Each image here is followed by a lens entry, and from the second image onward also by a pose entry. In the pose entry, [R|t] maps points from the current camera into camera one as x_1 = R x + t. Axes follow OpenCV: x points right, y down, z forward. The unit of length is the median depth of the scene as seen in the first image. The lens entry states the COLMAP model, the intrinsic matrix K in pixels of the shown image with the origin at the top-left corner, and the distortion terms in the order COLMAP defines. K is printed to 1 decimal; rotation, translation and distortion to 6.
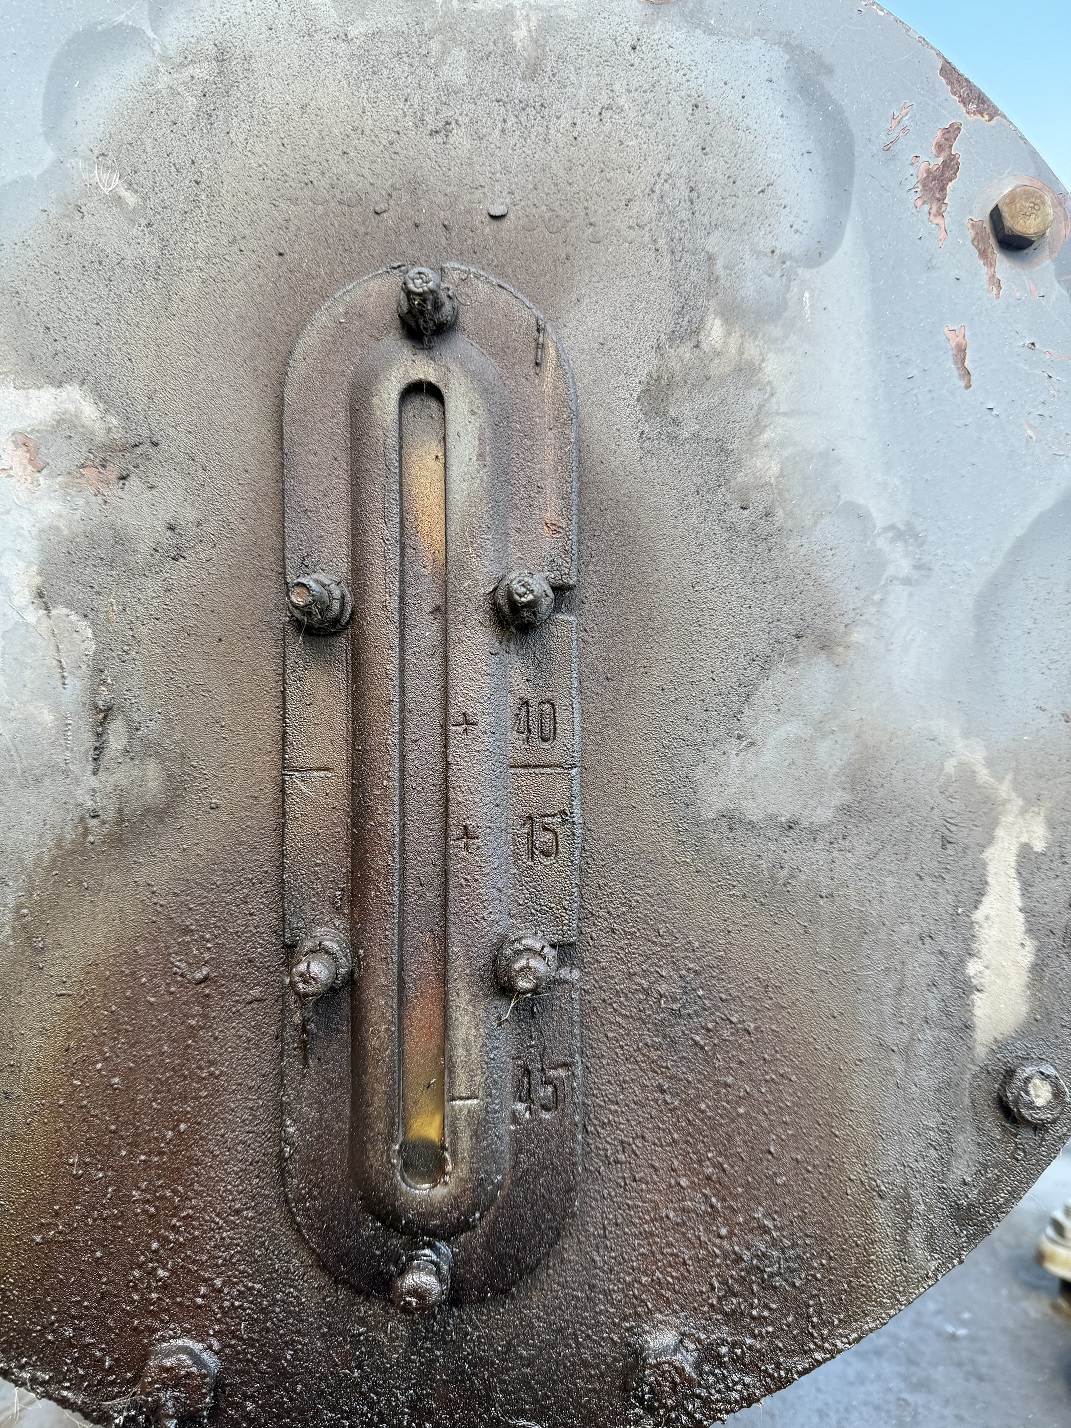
lens RADIAL K [[1009.9, 0, 530.4], [0, 1009.9, 719.7], [0, 0, 1]] dist [0.008236, -0.016916]
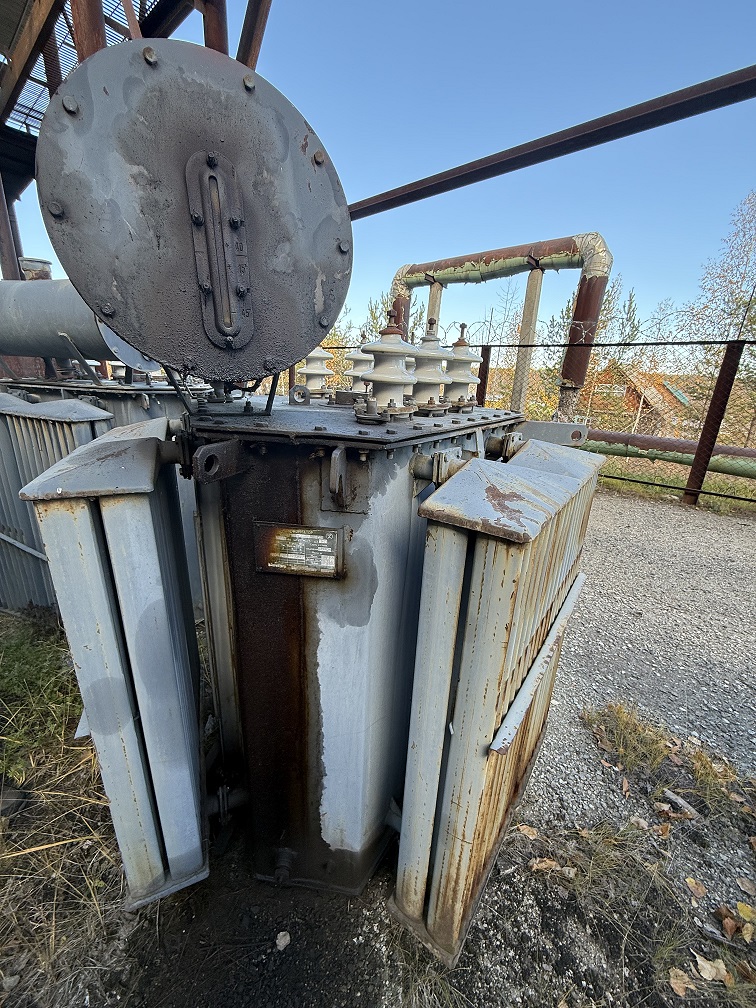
lens RADIAL K [[404.6, 0, 384.1], [0, 404.6, 505.0], [0, 0, 1]] dist [-0.000344, 0.000187]
pose [[0.940896, -0.097072, 0.324486, -0.110880], [-0.021289, 0.939203, 0.342701, 0.588909], [-0.338025, -0.329354, 0.881626, -1.893058]]
